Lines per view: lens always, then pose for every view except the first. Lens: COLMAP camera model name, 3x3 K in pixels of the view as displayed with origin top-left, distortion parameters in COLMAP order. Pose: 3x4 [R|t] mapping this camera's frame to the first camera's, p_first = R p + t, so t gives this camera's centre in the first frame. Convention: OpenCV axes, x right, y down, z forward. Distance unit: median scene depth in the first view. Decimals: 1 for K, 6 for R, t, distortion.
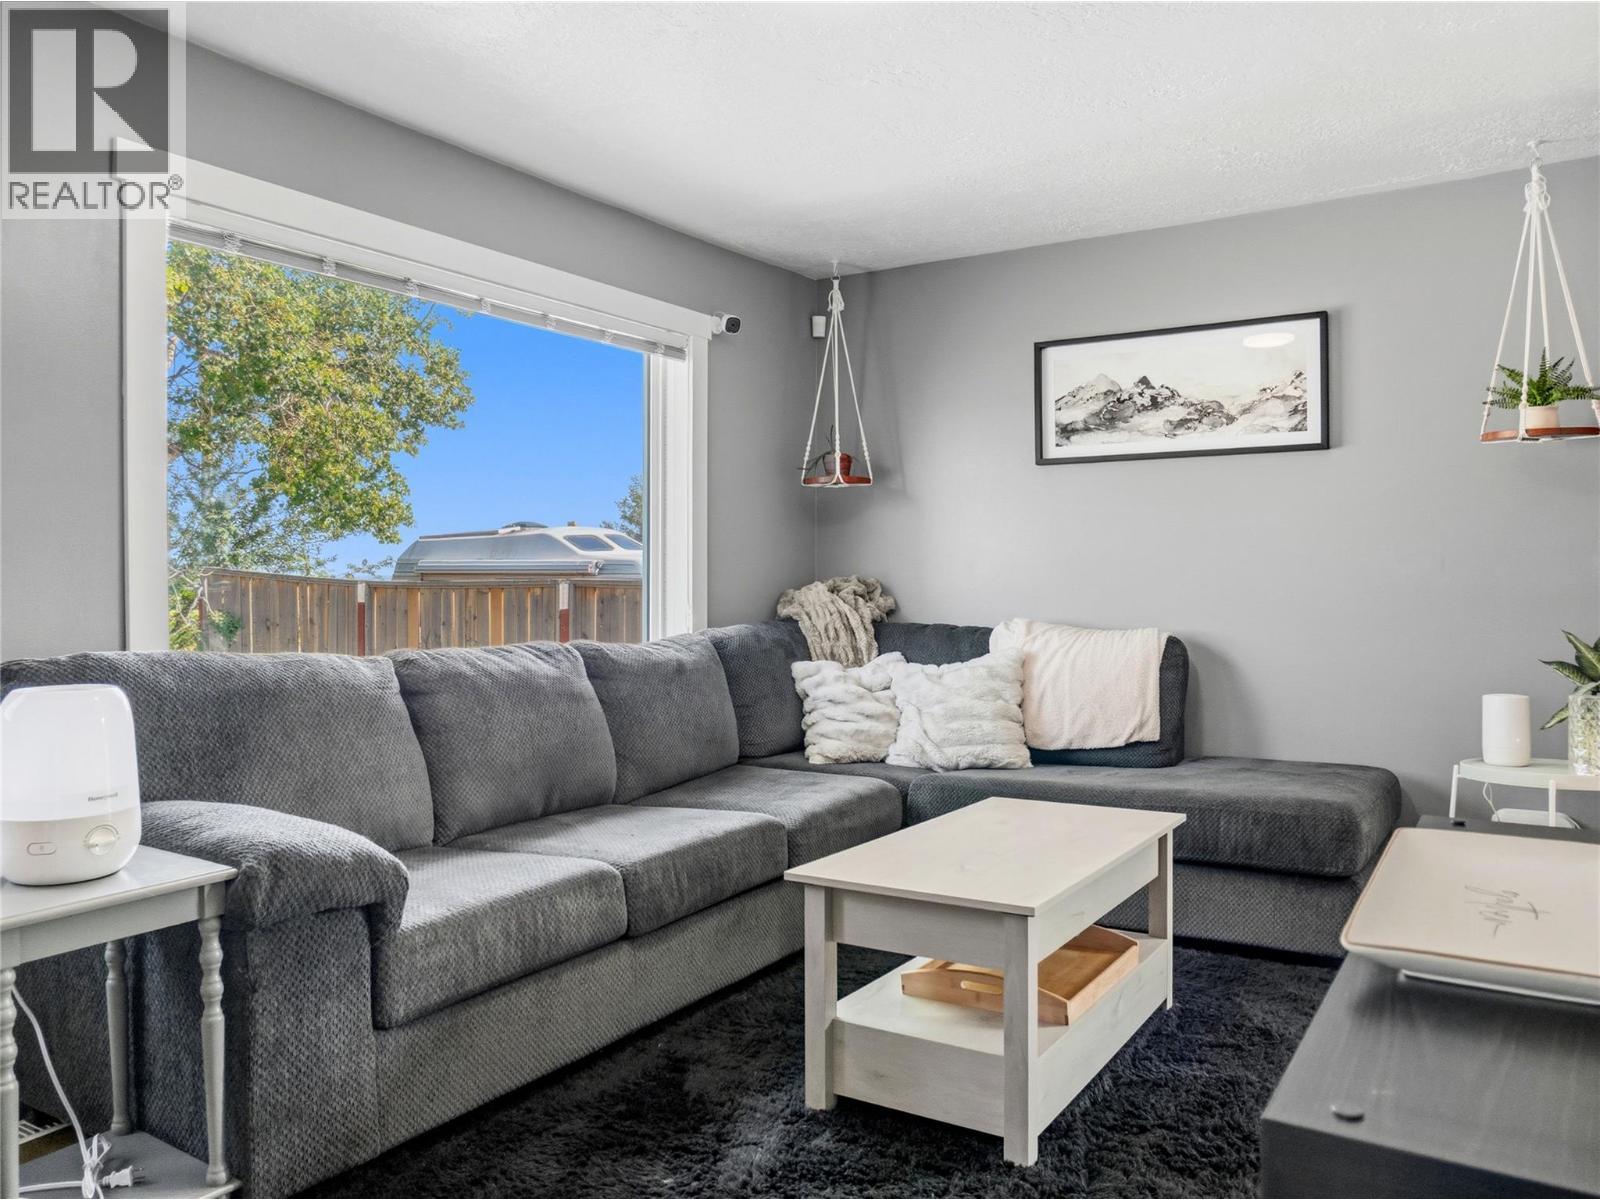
lens RADIAL K [[1237.7, 0, 794.8], [0, 1237.7, 567.4], [0, 0, 1]] dist [-0.055680, 0.079308]
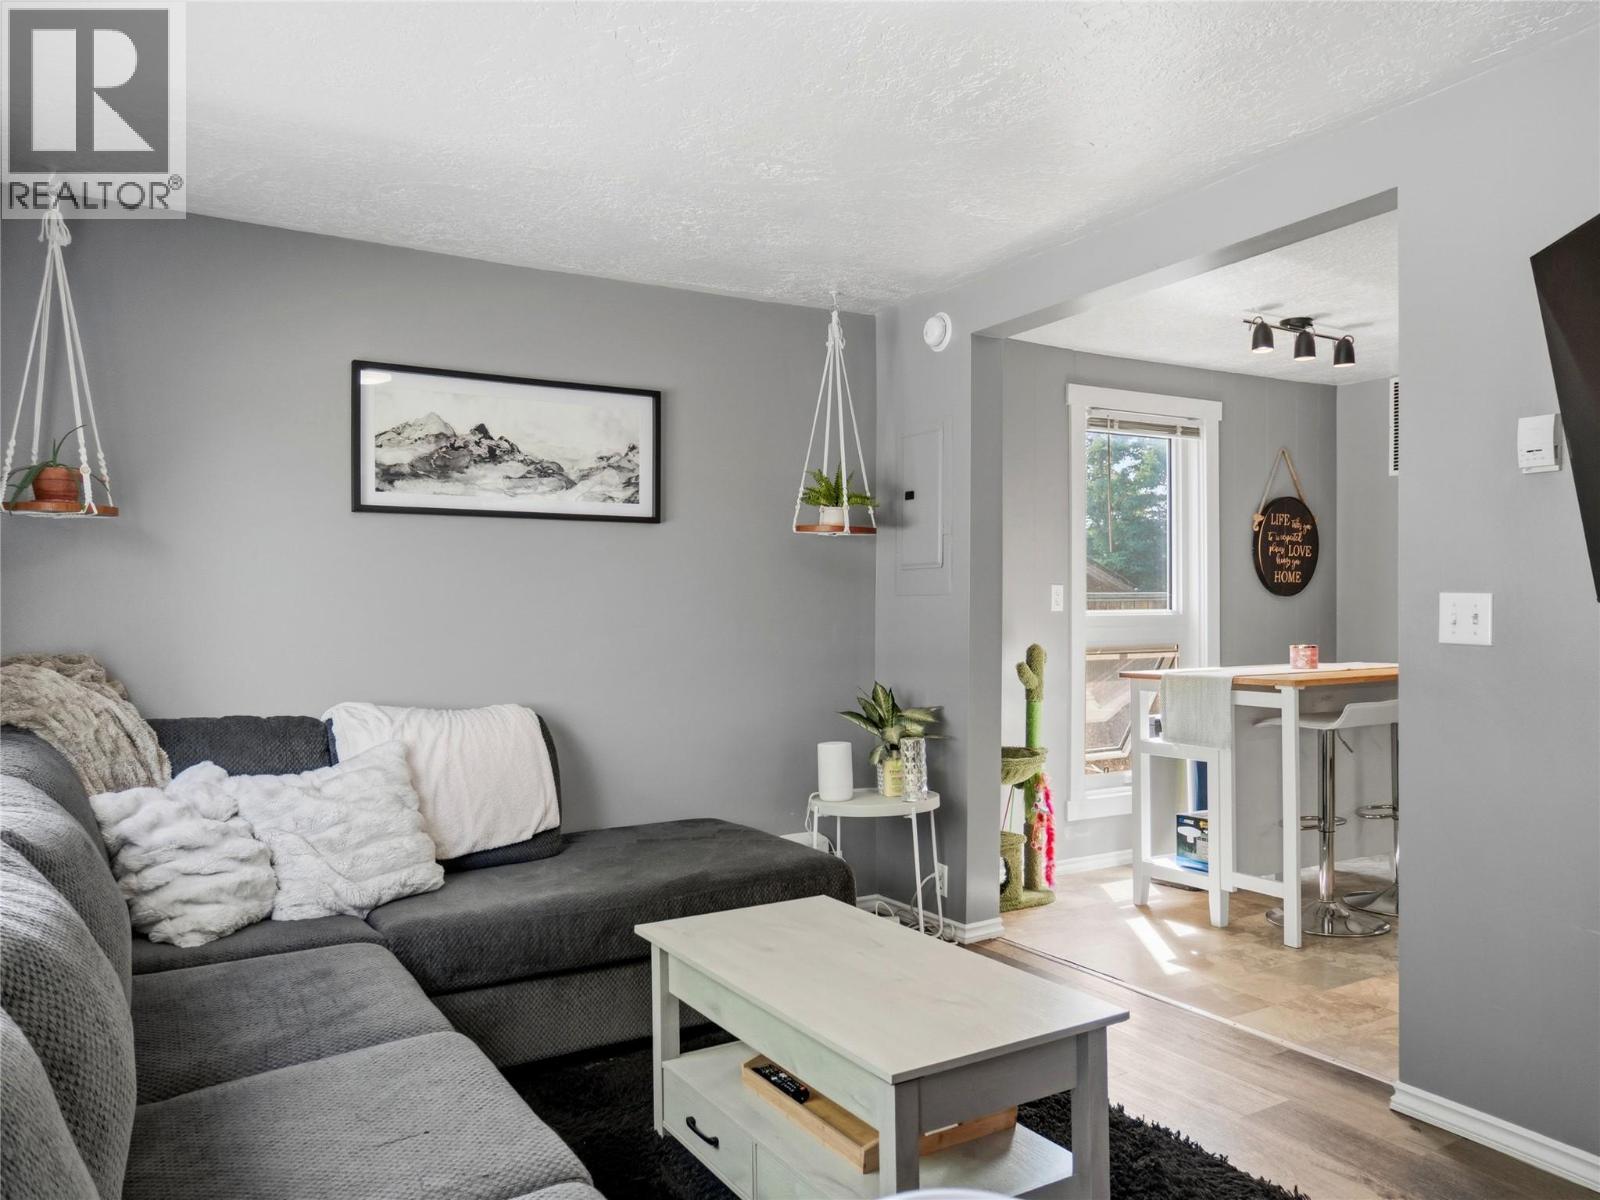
lens RADIAL K [[1207.0, 0, 800.0], [0, 1207.0, 600.0], [0, 0, 1]] dist [0.058415, 0.001907]
pose [[0.444180, 0.007328, 0.895908, -0.421307], [-0.010865, 0.999937, -0.002792, -0.027651], [-0.895872, -0.008494, 0.444232, 0.411770]]
